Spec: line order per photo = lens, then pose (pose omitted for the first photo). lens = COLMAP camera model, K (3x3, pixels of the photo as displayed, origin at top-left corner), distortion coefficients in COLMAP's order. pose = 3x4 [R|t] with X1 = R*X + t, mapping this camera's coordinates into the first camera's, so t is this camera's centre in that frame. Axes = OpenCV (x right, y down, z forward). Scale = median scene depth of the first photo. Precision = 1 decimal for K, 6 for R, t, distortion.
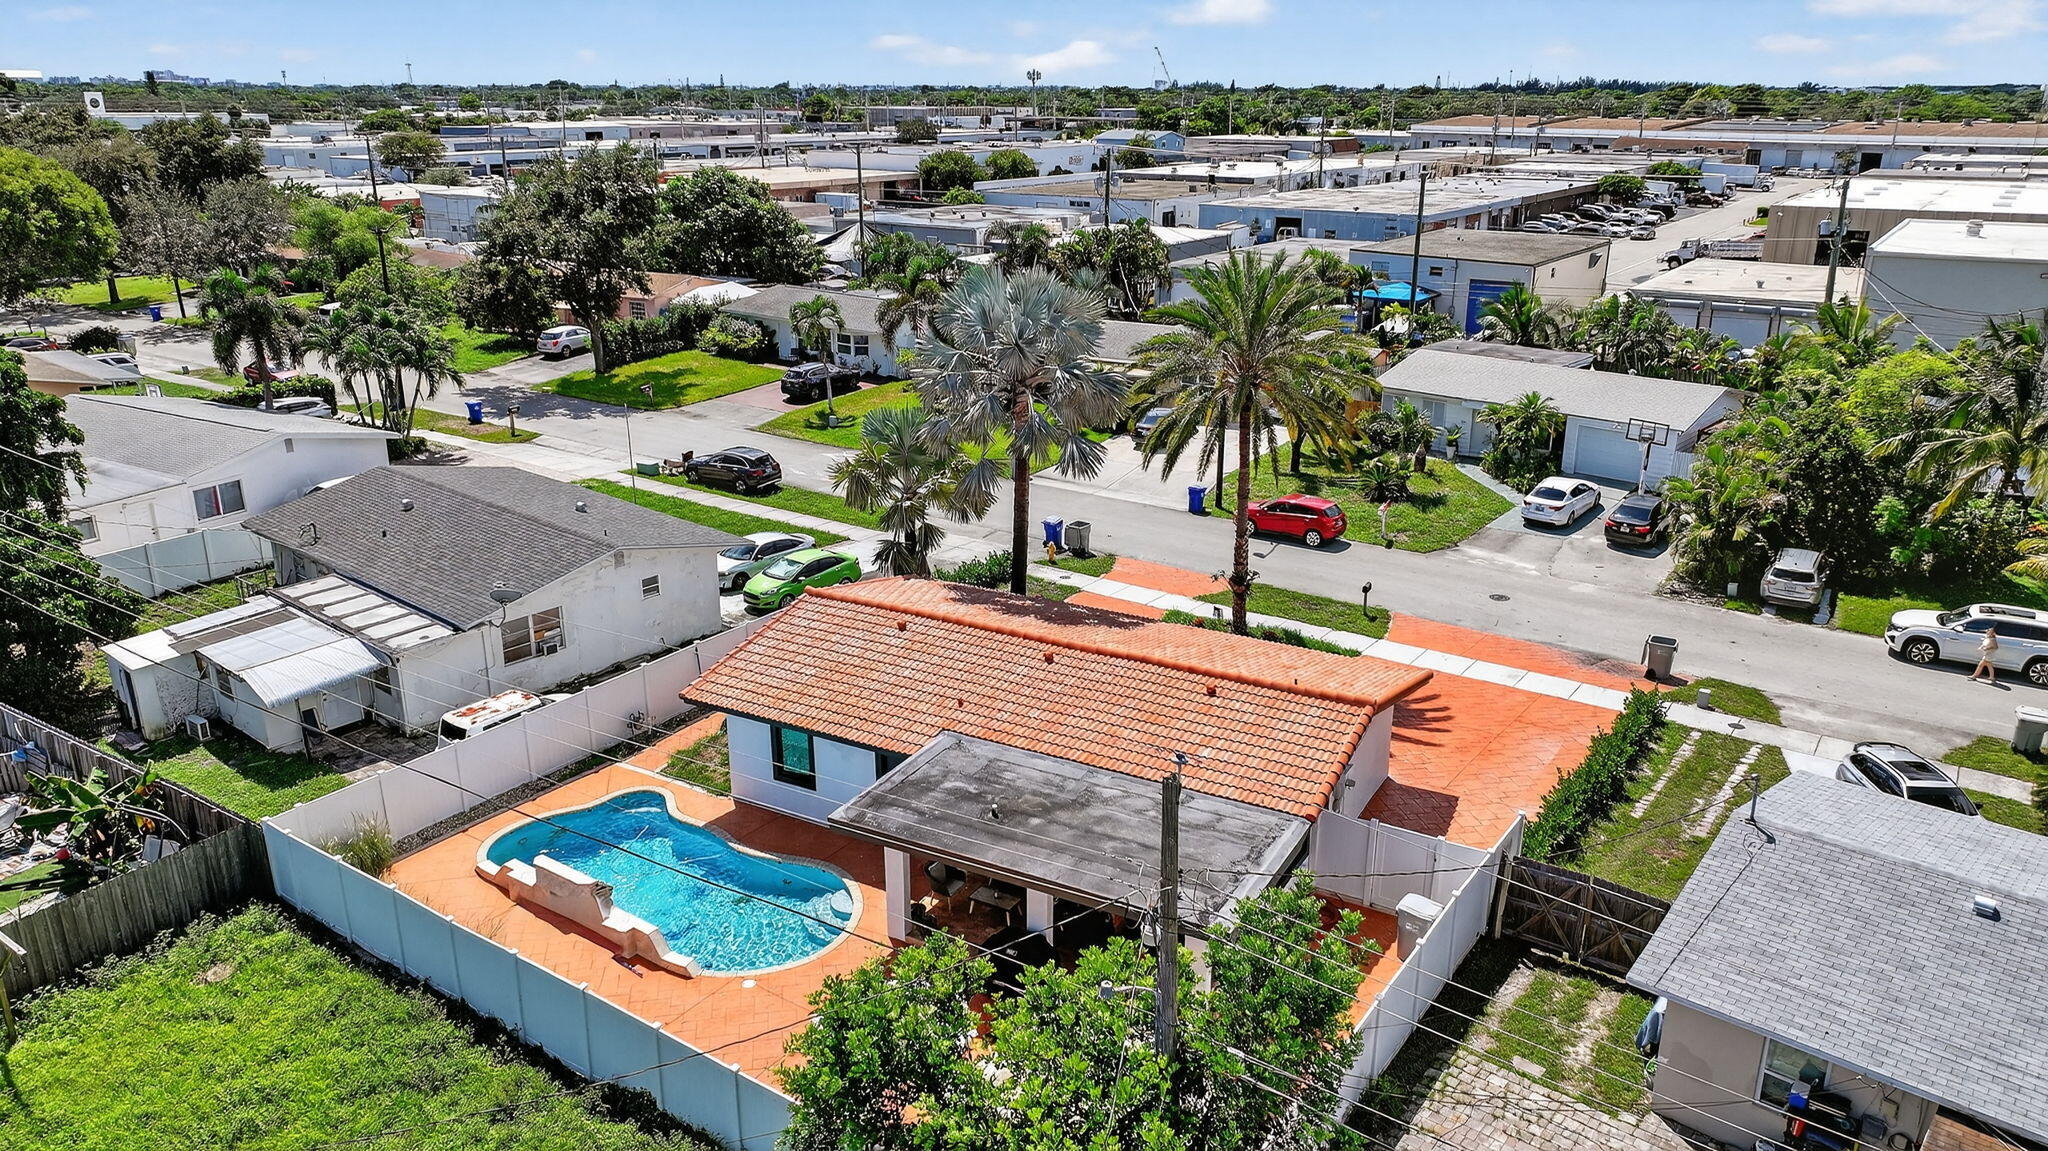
lens RADIAL K [[1410.6, 0, 1024.7], [0, 1410.6, 574.9], [0, 0, 1]] dist [0.003004, 0.000196]
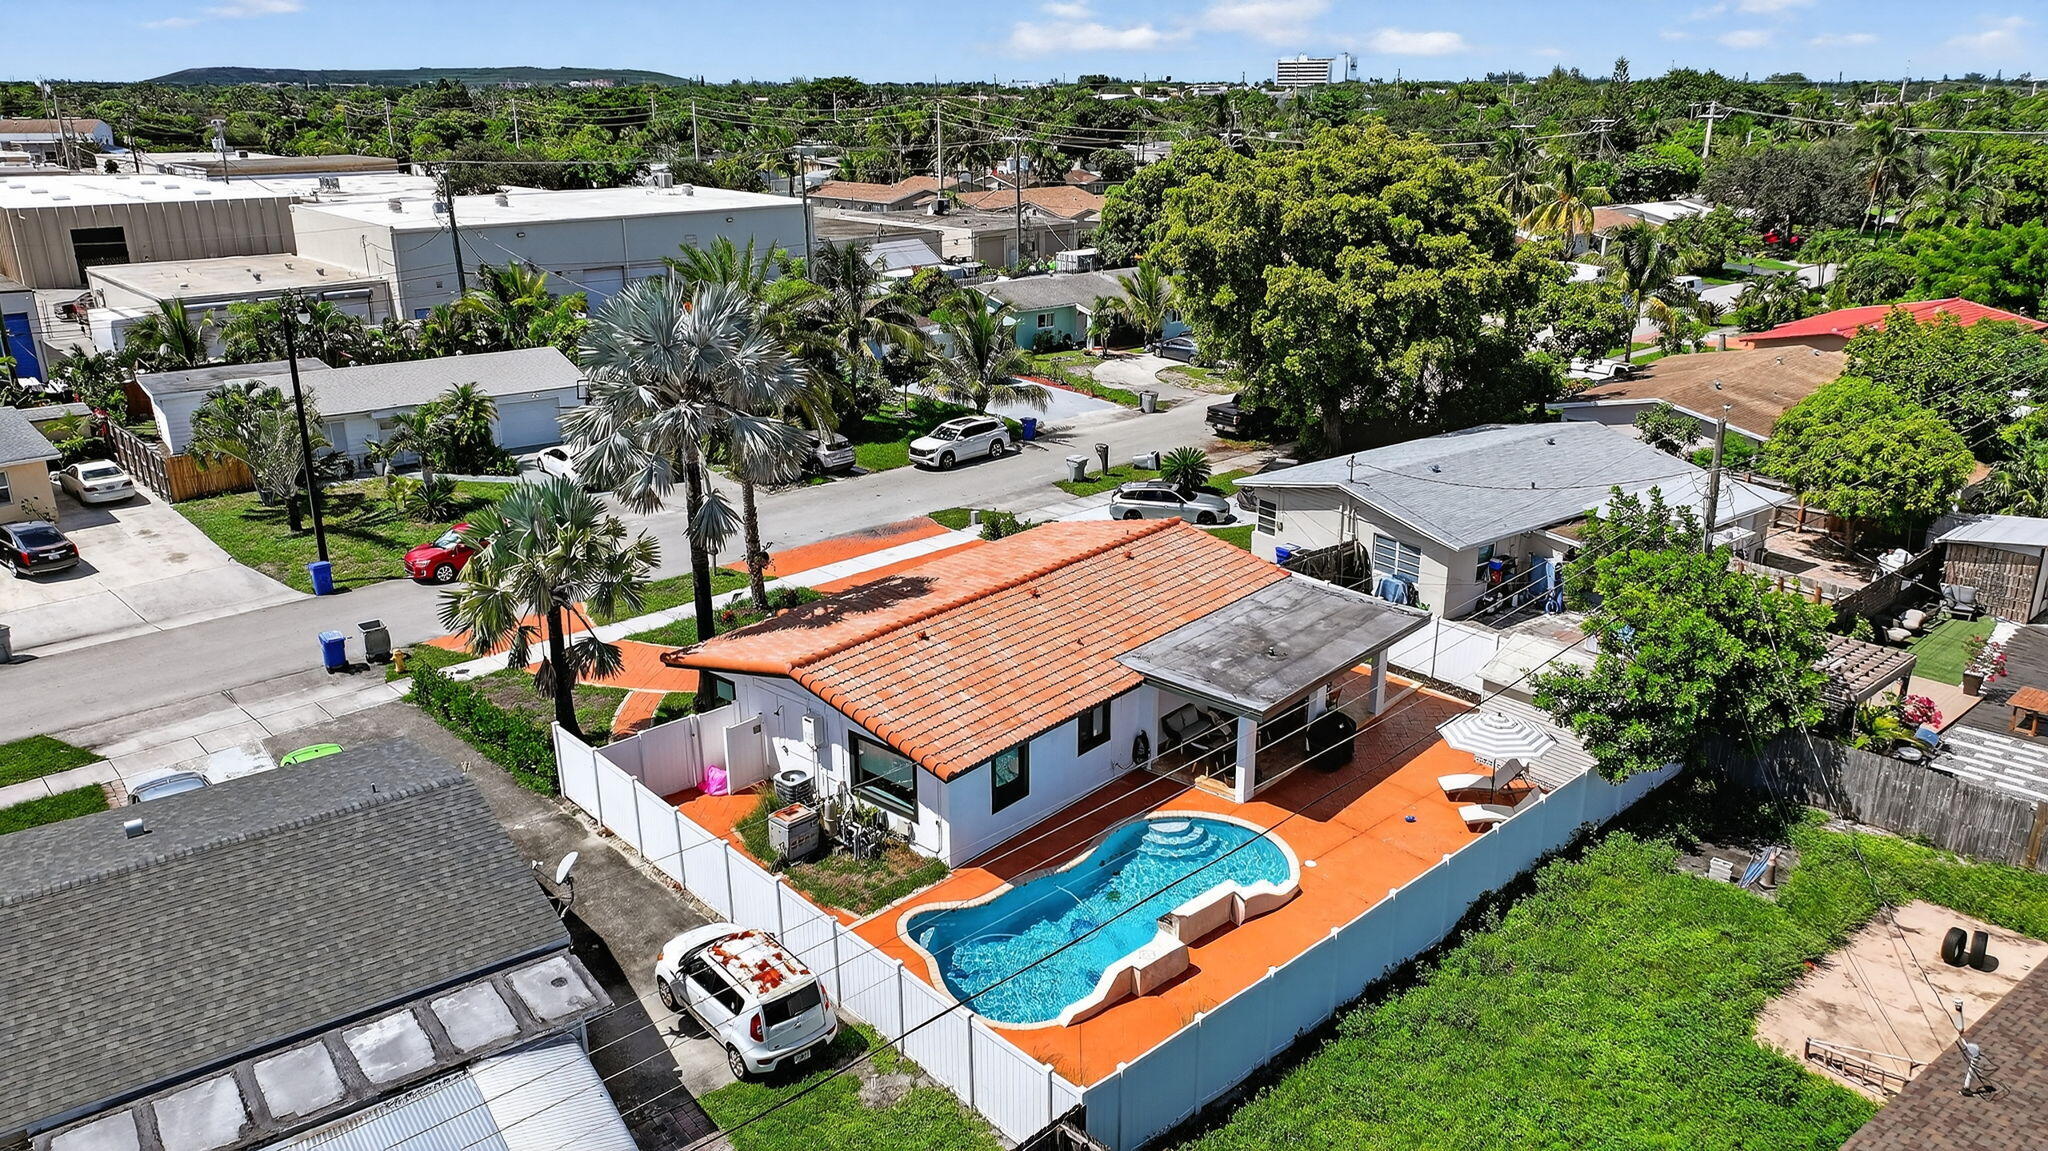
lens RADIAL K [[1410.6, 0, 1026.2], [0, 1410.6, 577.4], [0, 0, 1]] dist [0.003004, 0.000196]
pose [[0.209114, -0.320164, 0.923995, -0.846388], [0.316898, 0.916082, 0.245703, -0.191178], [-0.925120, 0.241432, 0.293025, 0.565253]]
